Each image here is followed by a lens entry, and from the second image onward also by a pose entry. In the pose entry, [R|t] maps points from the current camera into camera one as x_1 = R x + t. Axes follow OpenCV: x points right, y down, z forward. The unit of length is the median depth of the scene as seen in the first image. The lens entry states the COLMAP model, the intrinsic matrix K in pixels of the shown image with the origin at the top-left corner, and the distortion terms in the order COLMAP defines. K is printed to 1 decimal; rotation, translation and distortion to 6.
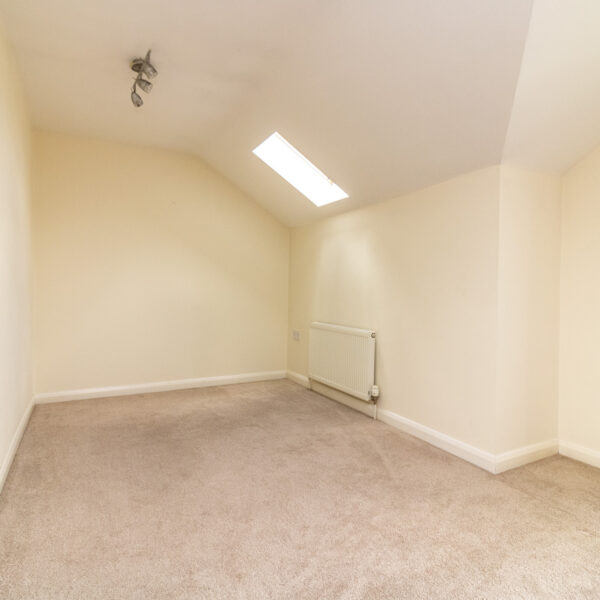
lens RADIAL K [[428.0, 0, 301.5], [0, 428.0, 293.0], [0, 0, 1]] dist [0.032785, -0.005210]
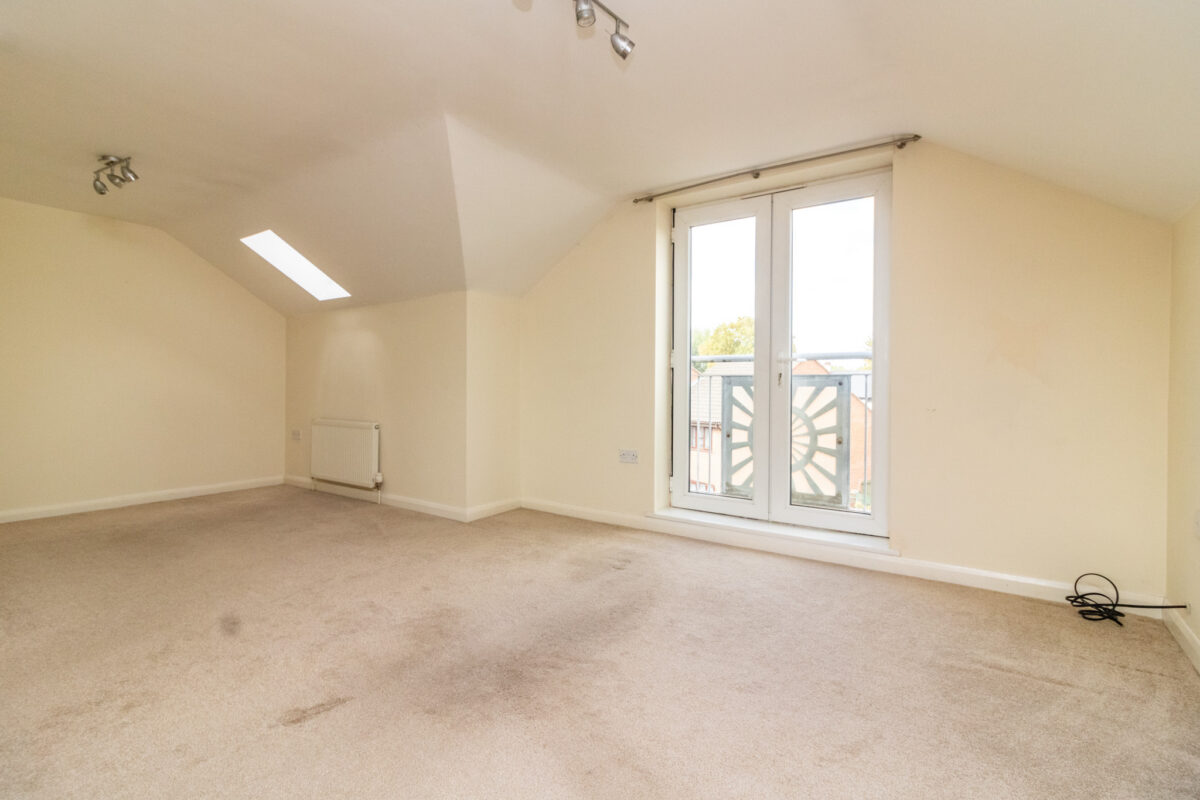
lens RADIAL K [[572.0, 0, 602.7], [0, 572.0, 391.7], [0, 0, 1]] dist [0.016220, 0.000213]
pose [[0.890155, -0.009759, 0.455553, 0.016445], [0.008007, 0.999951, 0.005775, 0.006148], [-0.455587, -0.001493, 0.890190, -0.550705]]
